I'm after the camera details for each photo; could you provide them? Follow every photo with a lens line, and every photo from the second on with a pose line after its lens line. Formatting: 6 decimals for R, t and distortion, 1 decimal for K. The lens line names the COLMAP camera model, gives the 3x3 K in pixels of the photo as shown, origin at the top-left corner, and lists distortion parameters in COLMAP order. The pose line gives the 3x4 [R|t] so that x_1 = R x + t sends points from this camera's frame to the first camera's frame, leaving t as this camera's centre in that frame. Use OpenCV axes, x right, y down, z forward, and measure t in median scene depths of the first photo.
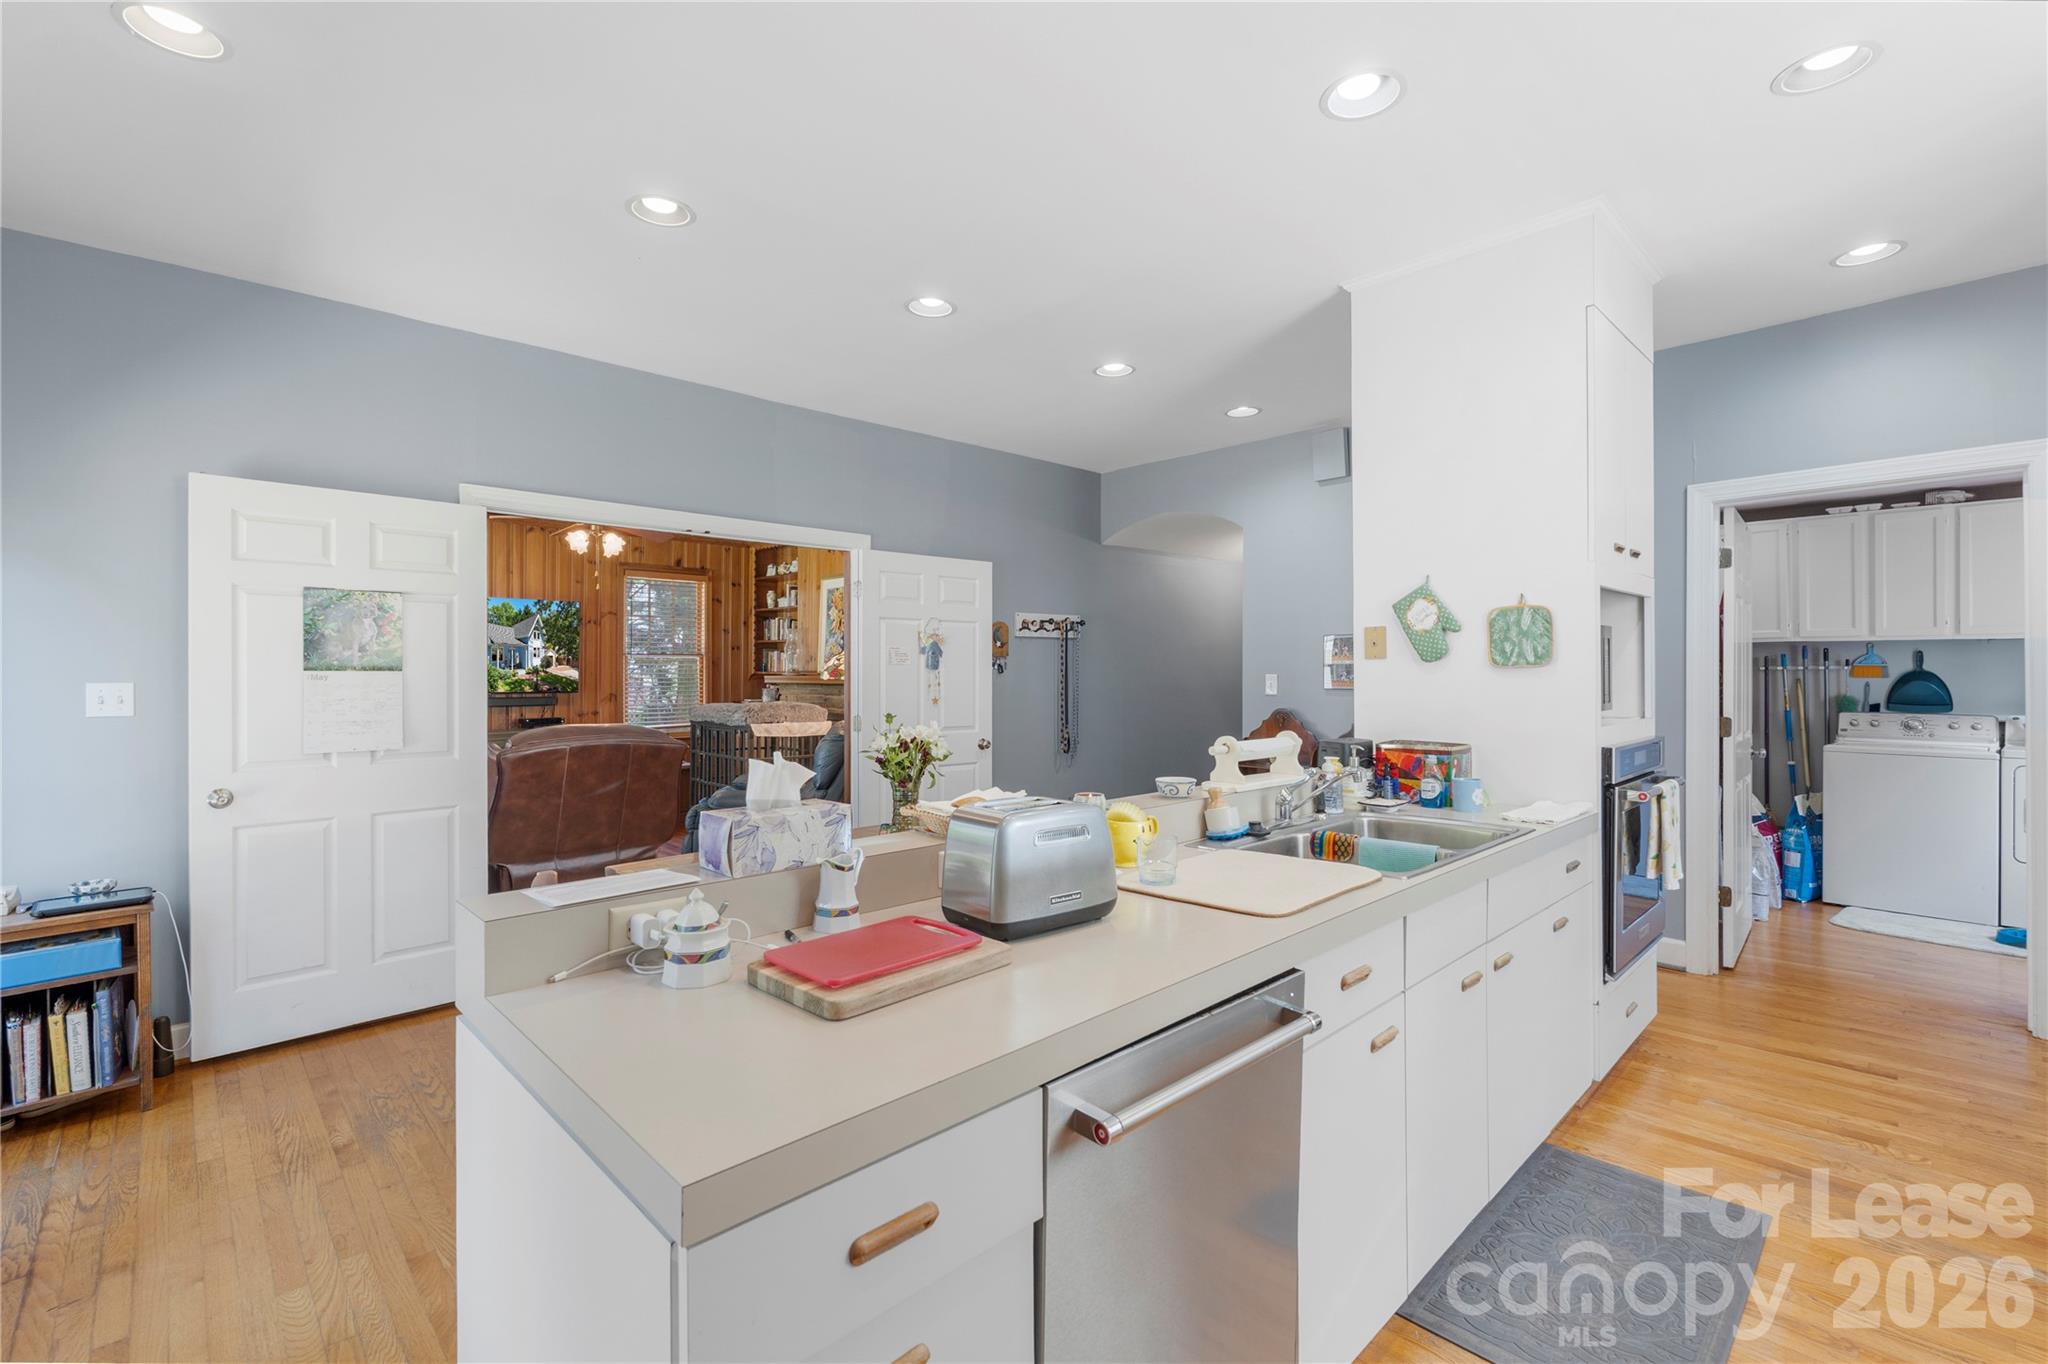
lens RADIAL K [[910.9, 0, 1017.0], [0, 910.9, 670.5], [0, 0, 1]] dist [-0.007850, 0.001573]
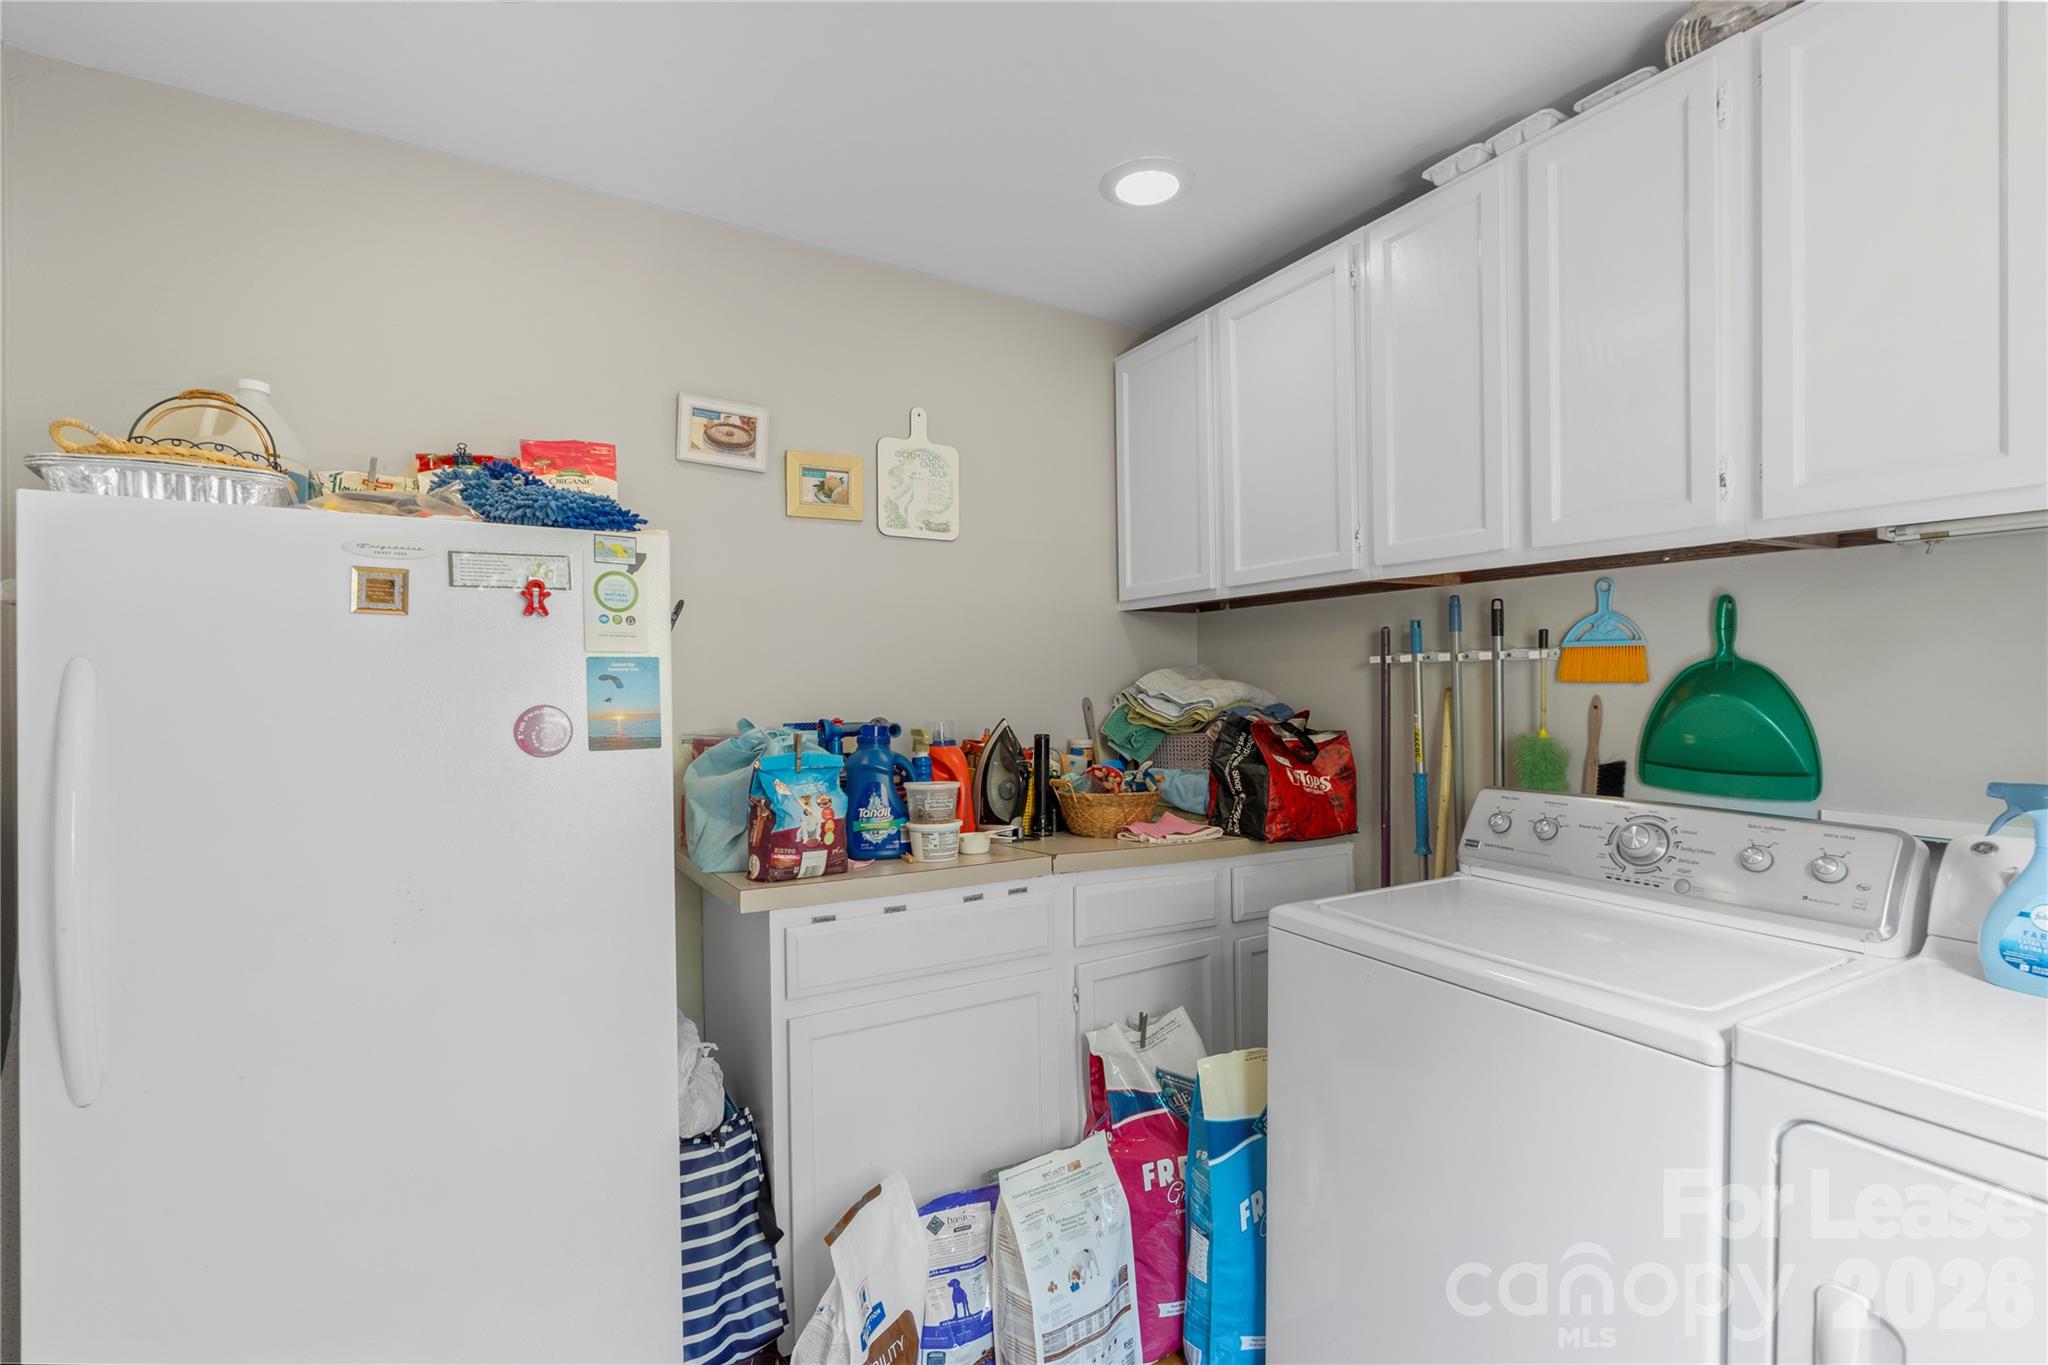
lens RADIAL K [[910.9, 0, 978.7], [0, 910.9, 688.5], [0, 0, 1]] dist [-0.007850, 0.001573]
pose [[0.968300, -0.001231, -0.249787, 1.458983], [0.003001, 0.999973, 0.006705, 0.012680], [0.249772, -0.007242, 0.968278, 1.130707]]
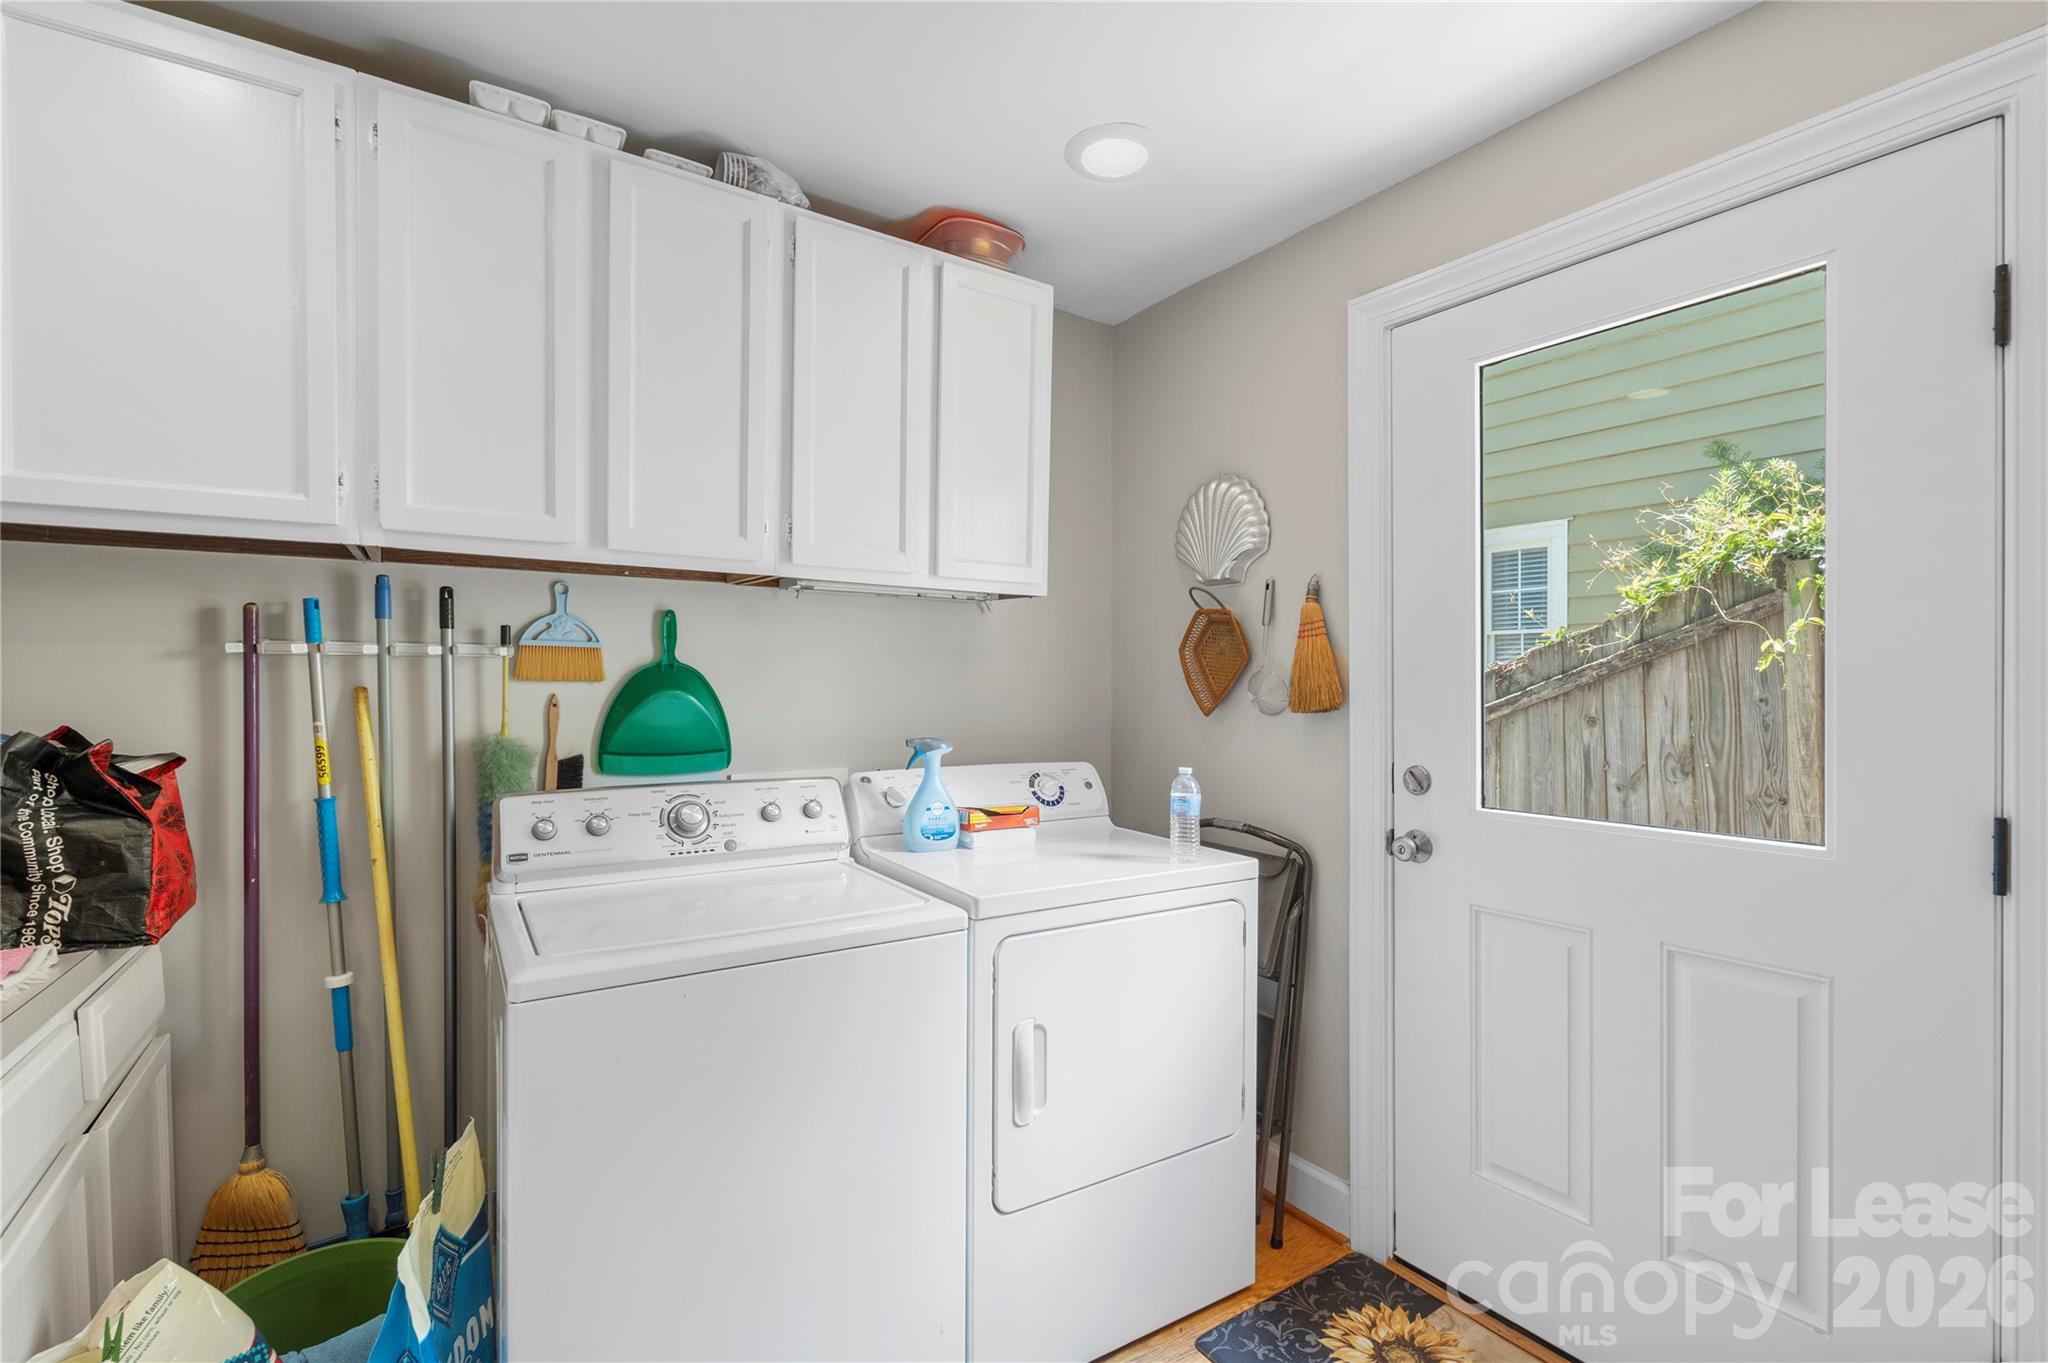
lens RADIAL K [[910.9, 0, 1026.3], [0, 910.9, 683.2], [0, 0, 1]] dist [-0.007850, 0.001573]
pose [[0.164959, -0.000789, 0.986300, 1.146233], [-0.001286, 0.999999, 0.001015, 0.014234], [-0.986300, -0.001435, 0.164958, 1.393973]]
